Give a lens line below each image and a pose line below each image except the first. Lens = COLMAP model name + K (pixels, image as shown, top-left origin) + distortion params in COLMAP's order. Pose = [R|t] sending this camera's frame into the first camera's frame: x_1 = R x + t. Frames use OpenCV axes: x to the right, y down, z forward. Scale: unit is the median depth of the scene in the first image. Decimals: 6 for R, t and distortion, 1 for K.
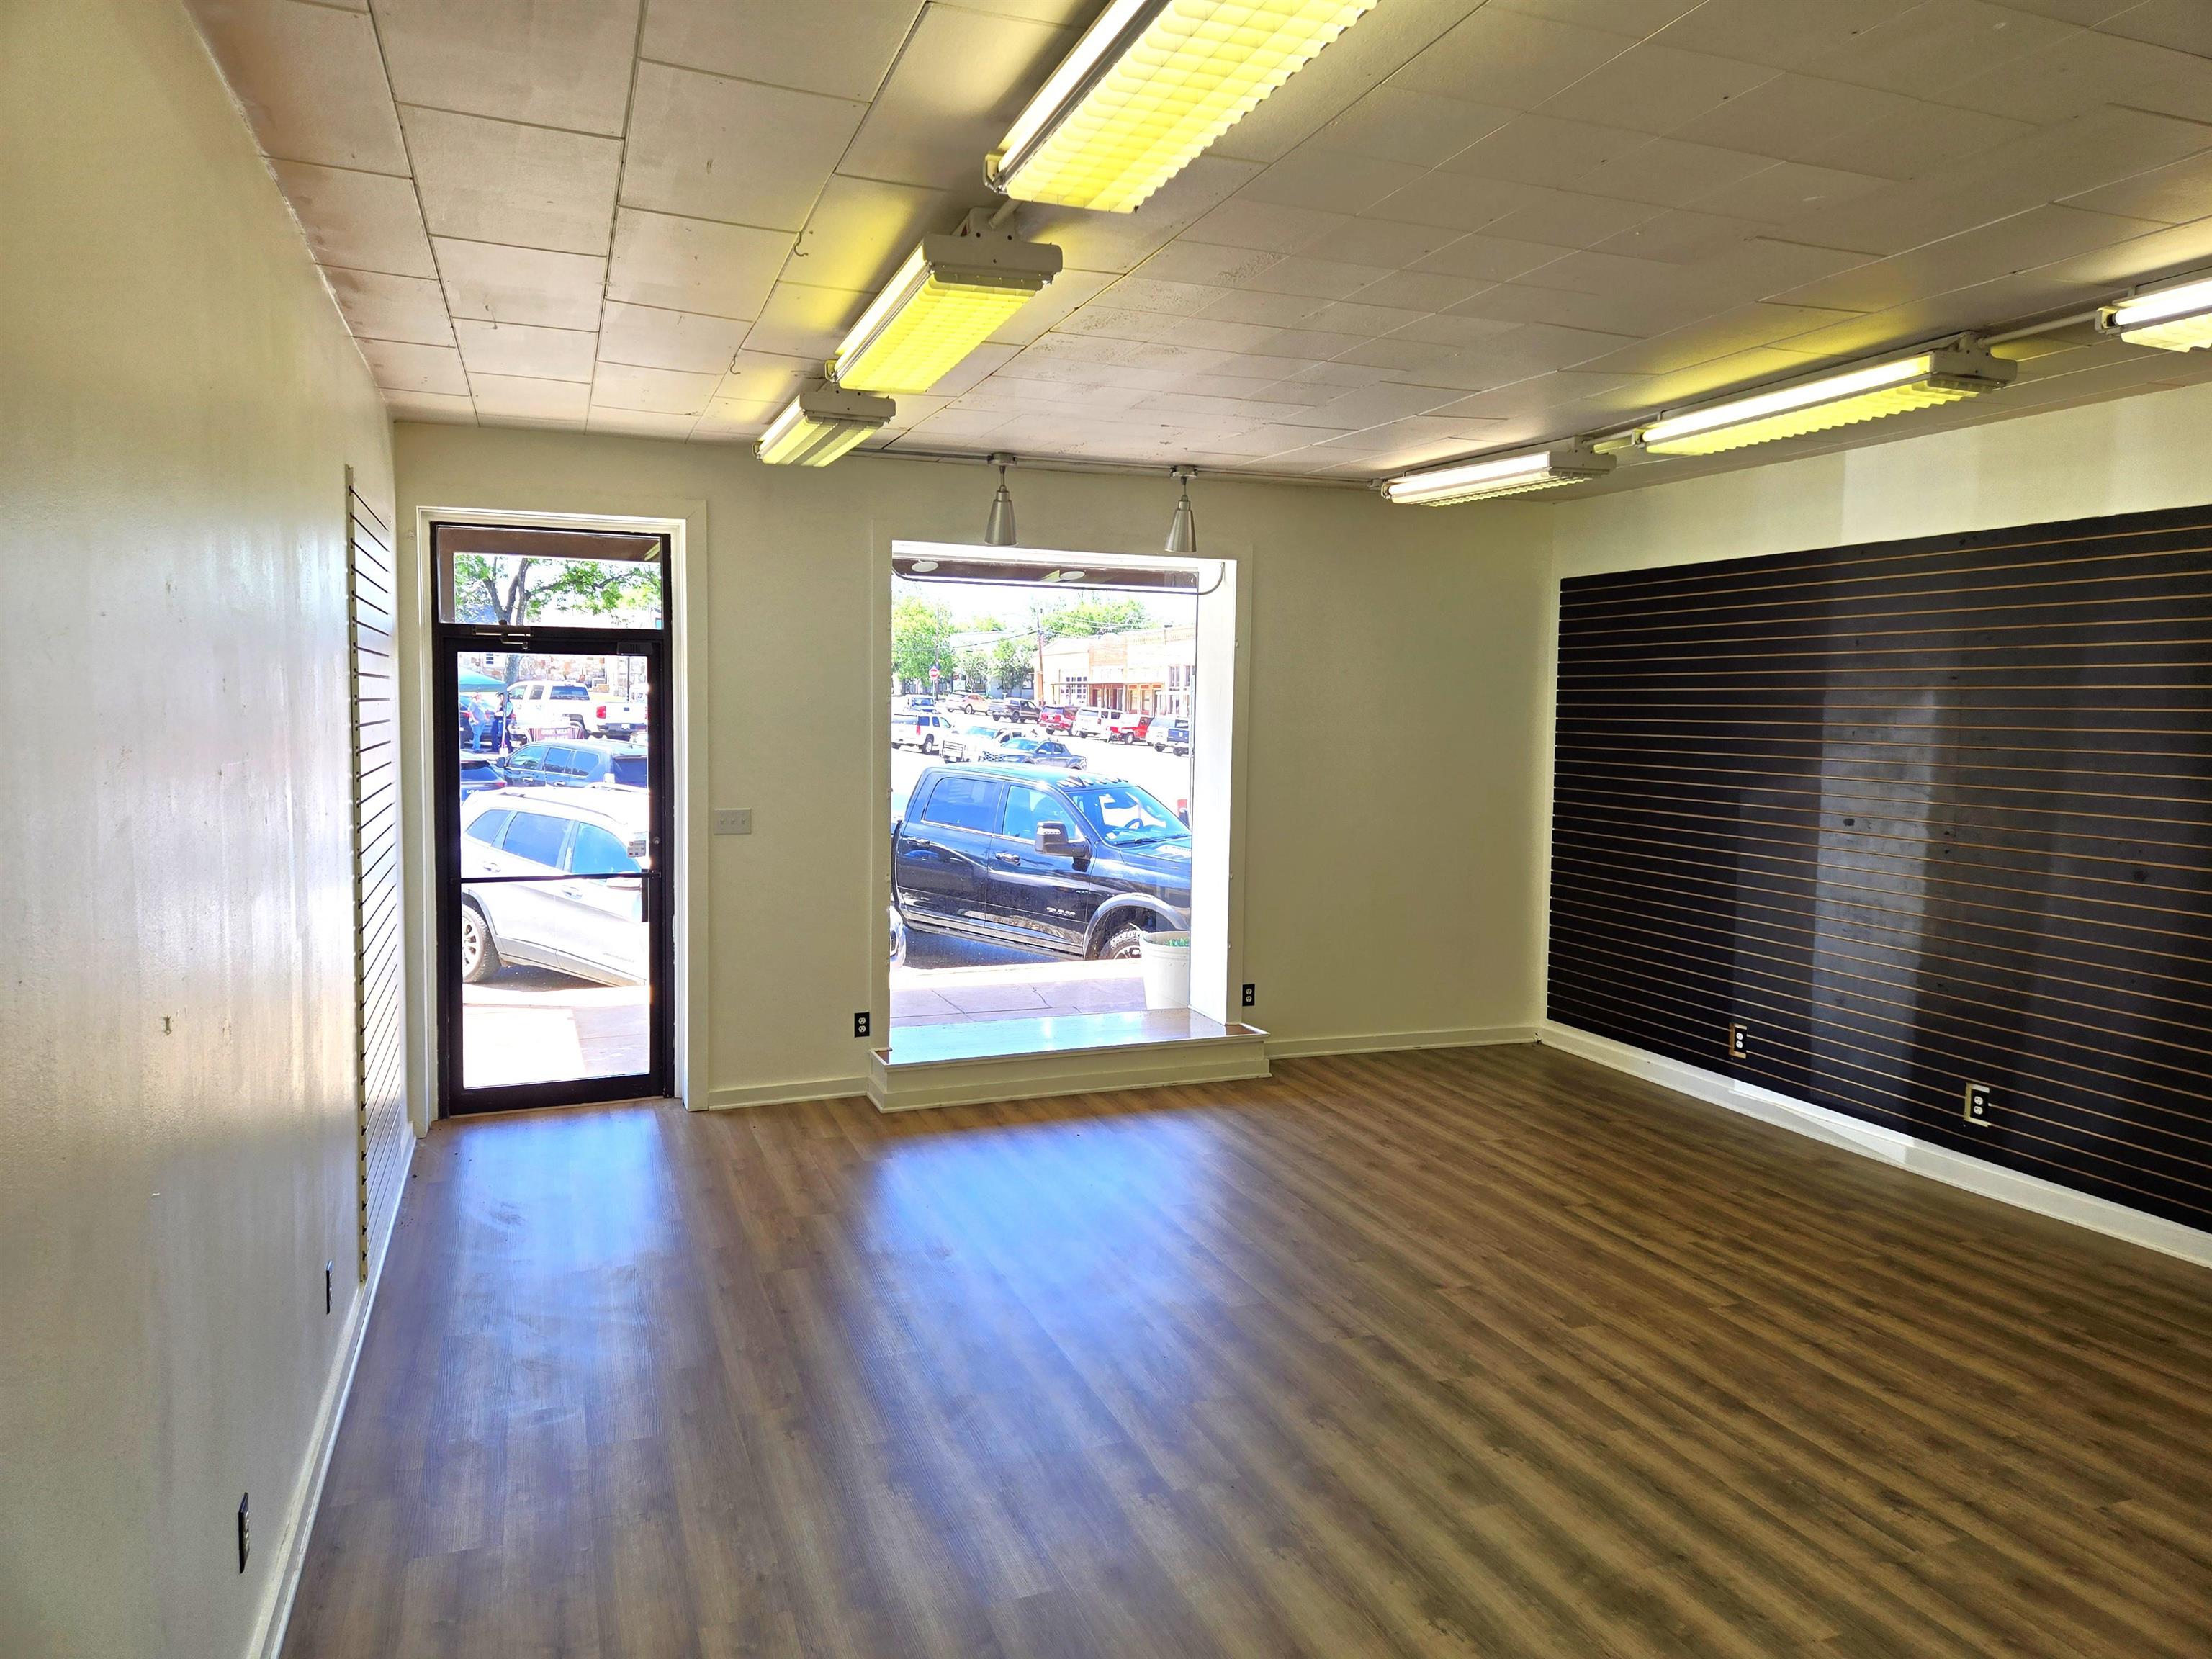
lens RADIAL K [[1474.0, 0, 1106.0], [0, 1474.0, 829.5], [0, 0, 1]] dist [0.055622, -0.006462]
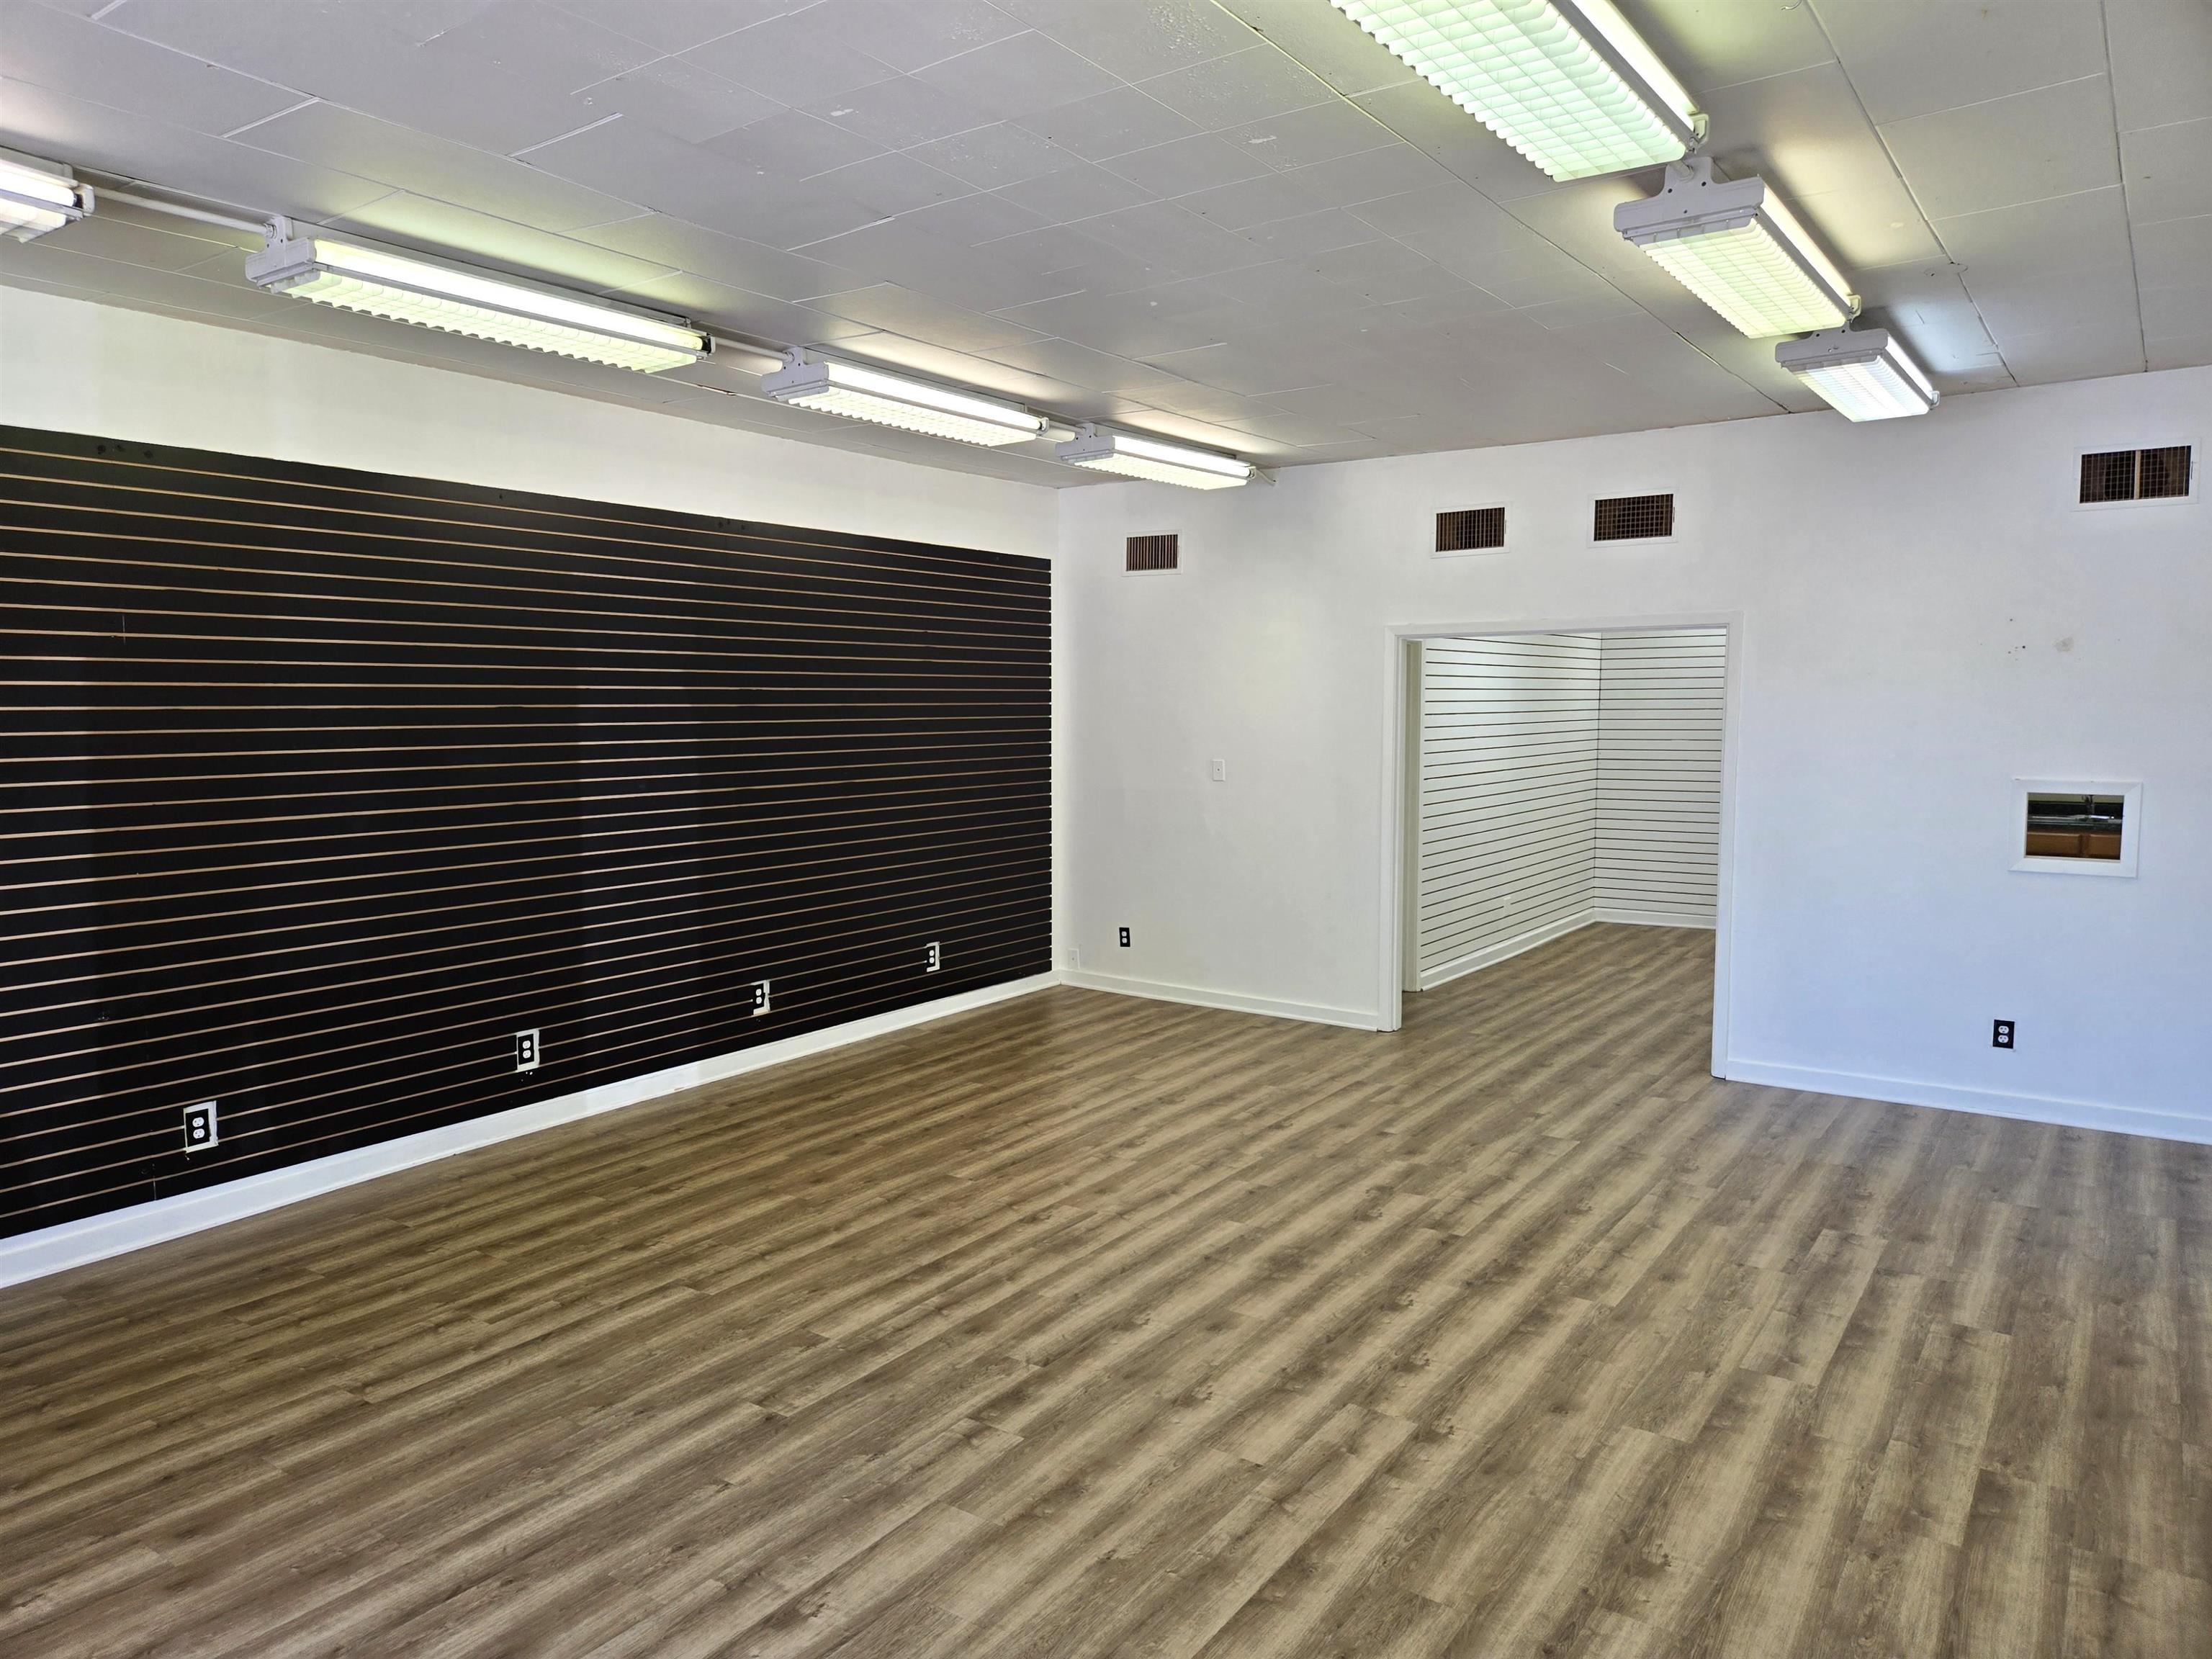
lens RADIAL K [[1454.0, 0, 1106.0], [0, 1454.0, 829.5], [0, 0, 1]] dist [0.023517, -0.002931]
pose [[-0.551873, -0.085897, 0.829492, -0.471644], [0.071669, 0.986116, 0.149798, -0.088280], [-0.830842, 0.142119, -0.538055, 1.247373]]
